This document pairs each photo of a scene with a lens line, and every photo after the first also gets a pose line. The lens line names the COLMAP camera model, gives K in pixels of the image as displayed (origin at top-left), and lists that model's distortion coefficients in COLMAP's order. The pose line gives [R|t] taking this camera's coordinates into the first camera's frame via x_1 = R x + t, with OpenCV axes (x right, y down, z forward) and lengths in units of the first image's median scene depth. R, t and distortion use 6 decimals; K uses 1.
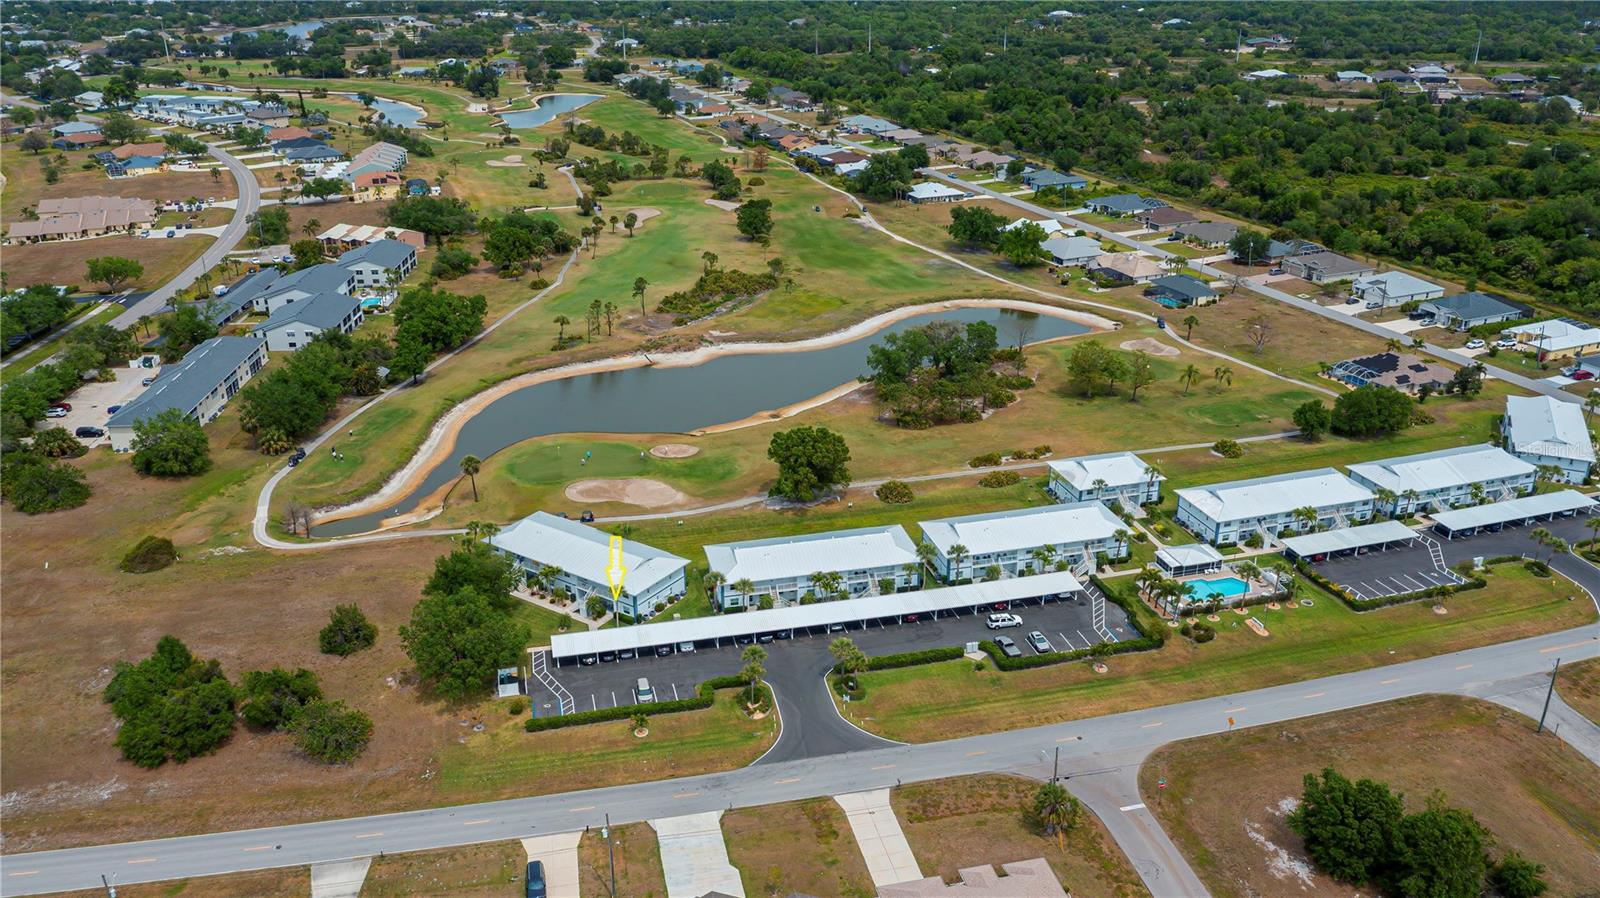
lens RADIAL K [[1239.0, 0, 803.2], [0, 1239.0, 445.7], [0, 0, 1]] dist [-0.019523, 0.010816]
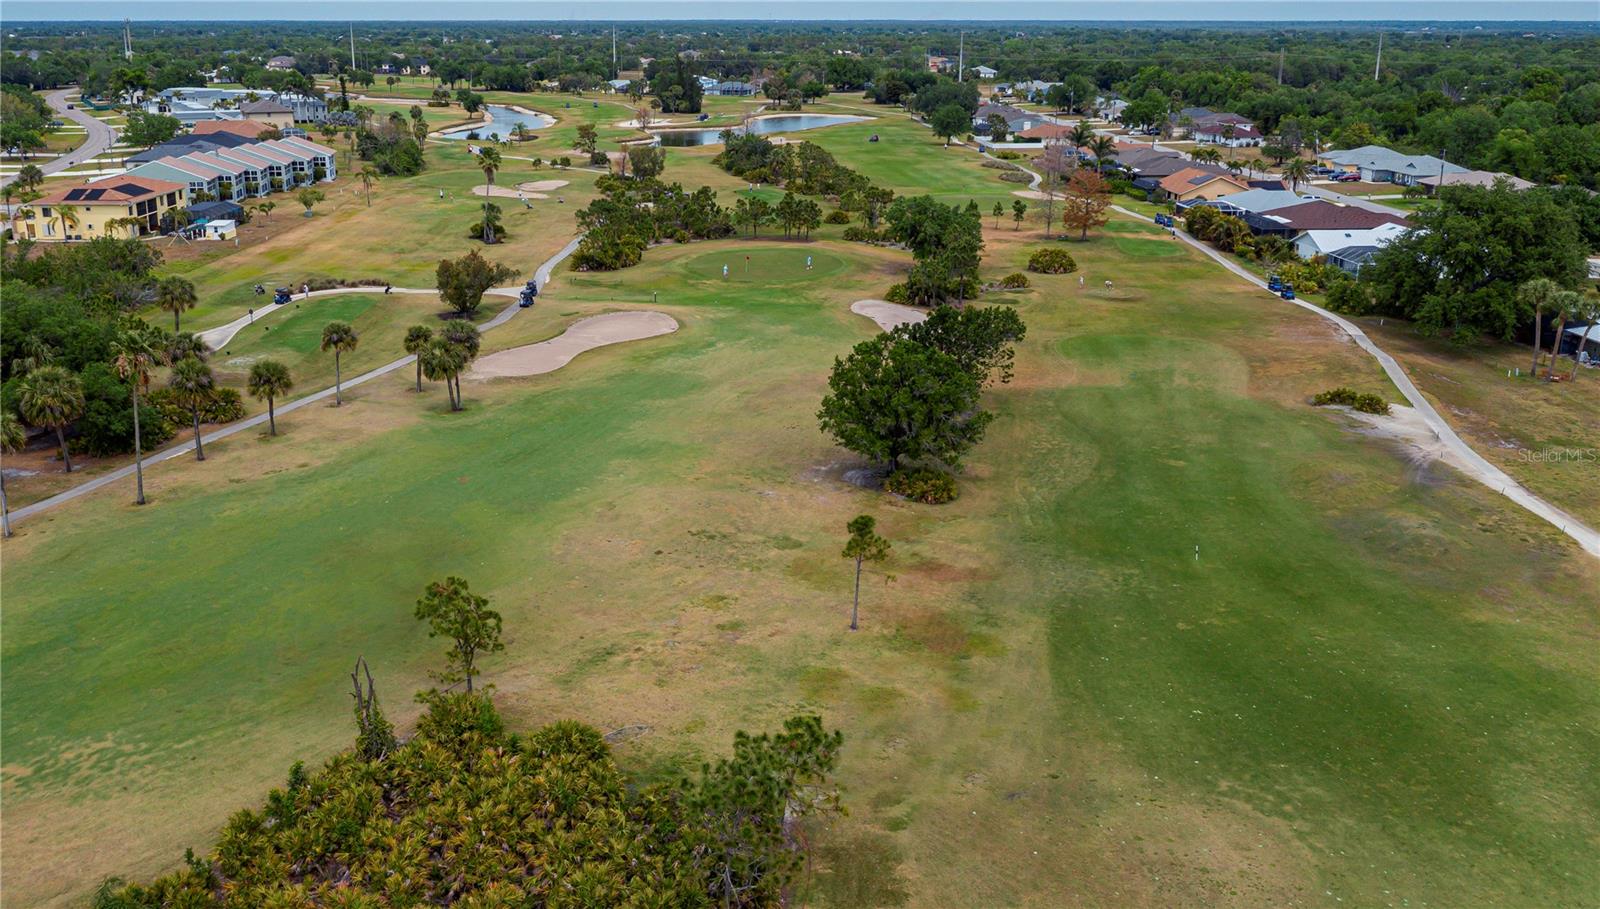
lens RADIAL K [[1353.9, 0, 791.4], [0, 1353.9, 454.2], [0, 0, 1]] dist [0.008124, 0.001302]
pose [[0.945768, 0.106614, -0.306848, 0.030339], [-0.133438, 0.988739, -0.067747, -0.250365], [0.296170, 0.105018, 0.949344, 1.251074]]
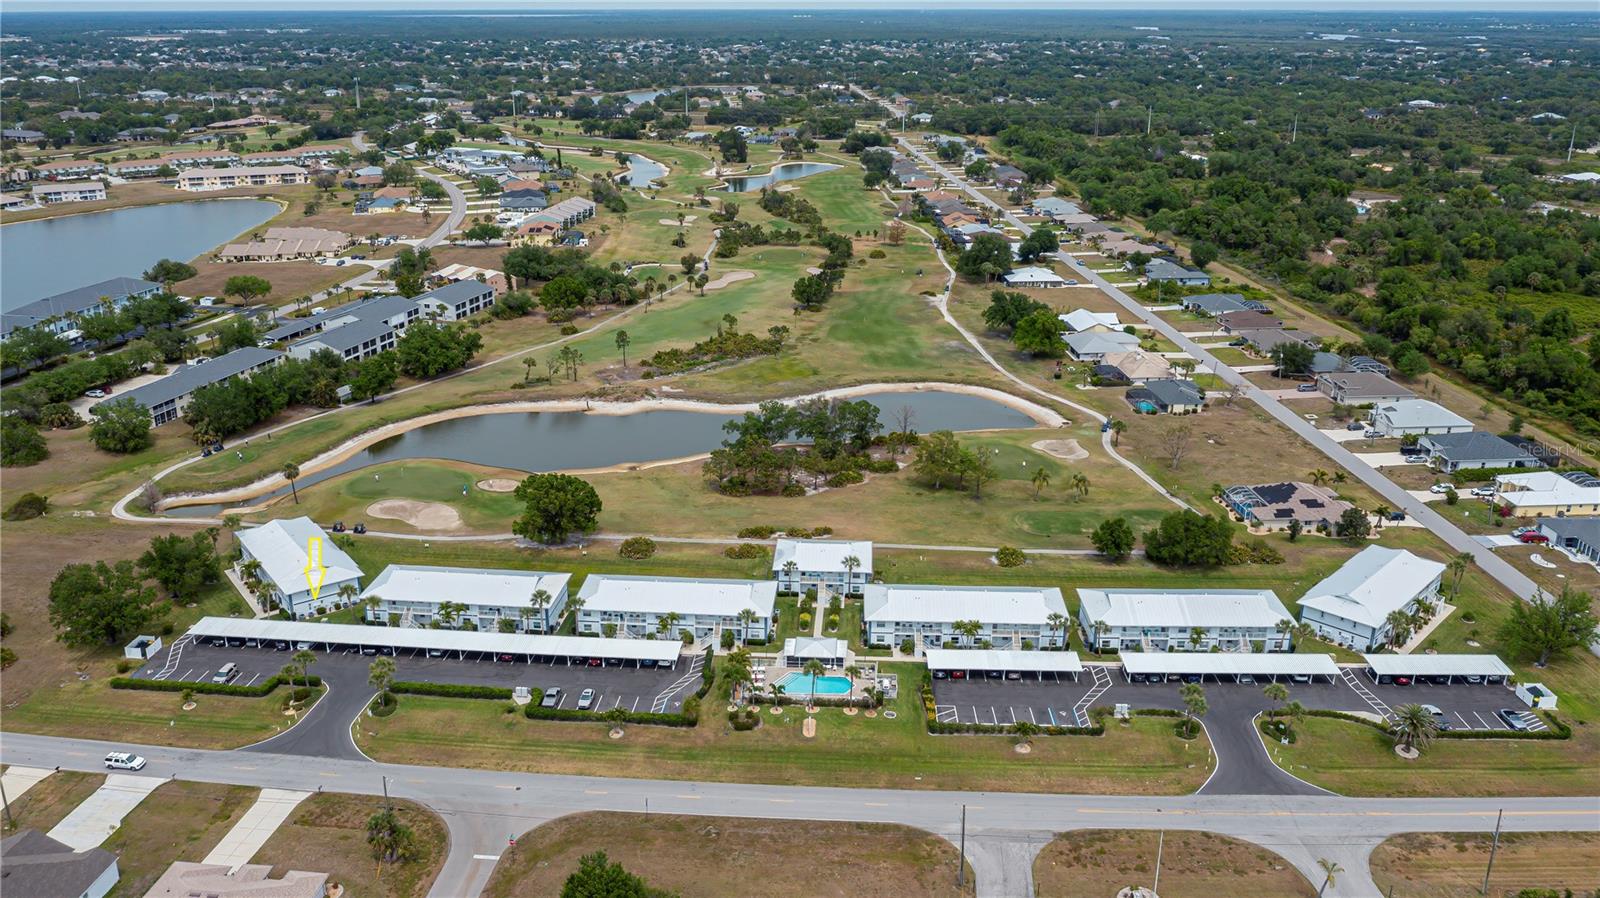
lens RADIAL K [[1239.0, 0, 798.8], [0, 1239.0, 453.9], [0, 0, 1]] dist [-0.019523, 0.010816]
pose [[0.943141, 0.117632, -0.310883, 0.474048], [-0.132900, 0.990725, -0.028313, -0.026959], [0.304669, 0.068019, 0.950027, 0.047946]]
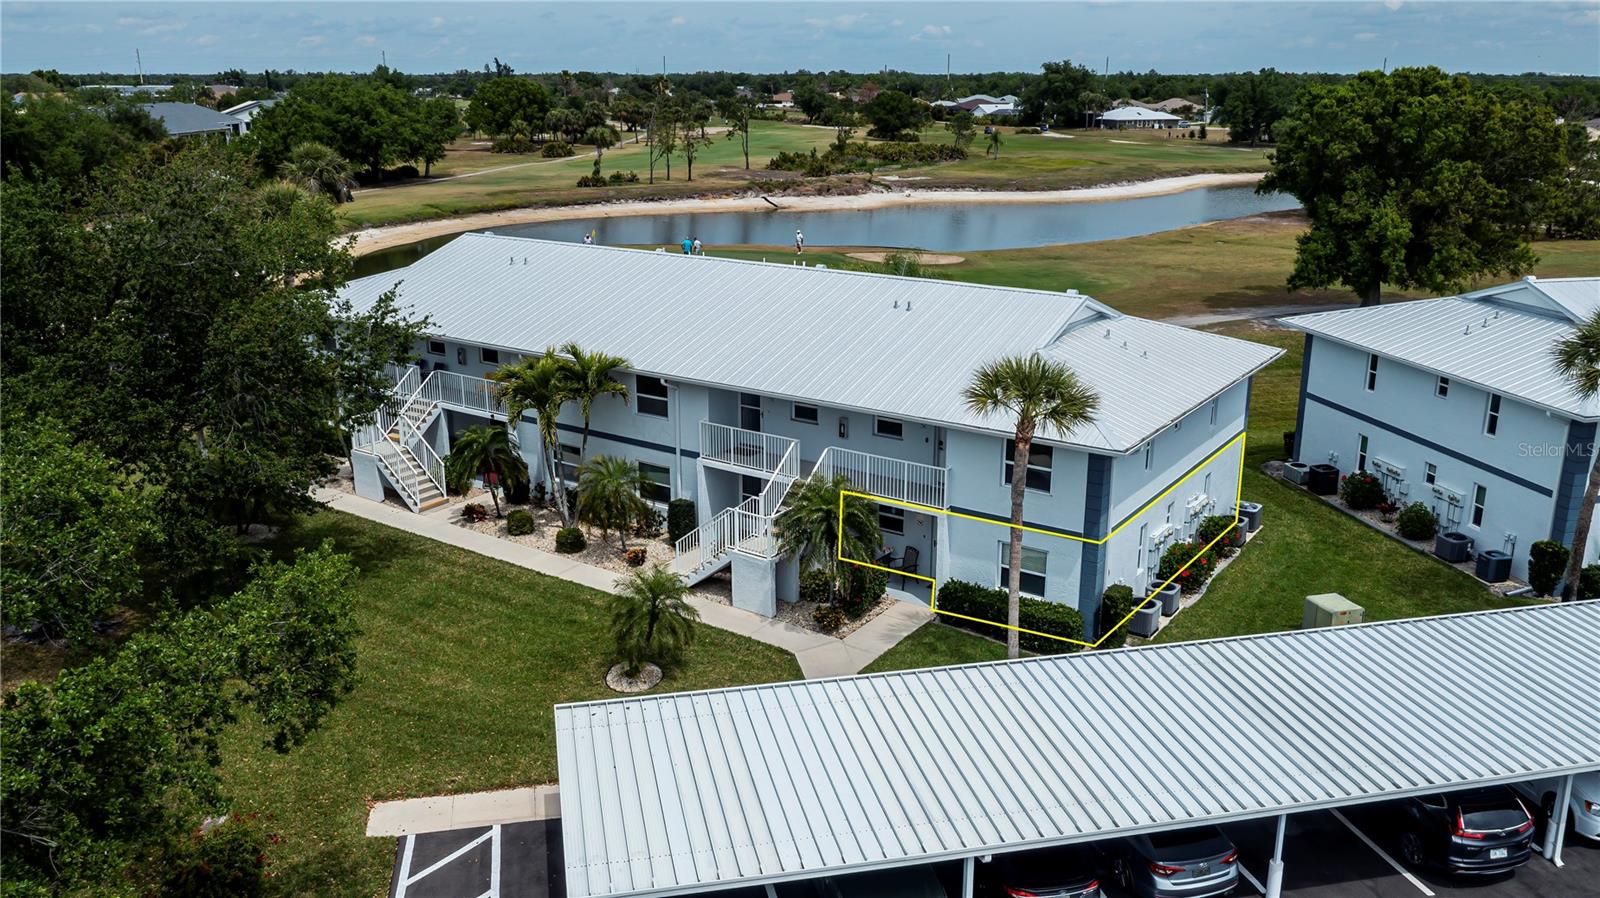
lens RADIAL K [[1239.0, 0, 798.3], [0, 1239.0, 450.6], [0, 0, 1]] dist [-0.019523, 0.010816]
pose [[0.999812, 0.007008, -0.018072, -0.127563], [-0.008889, 0.994307, -0.106183, 0.101817], [0.017225, 0.106324, 0.994182, 0.629150]]
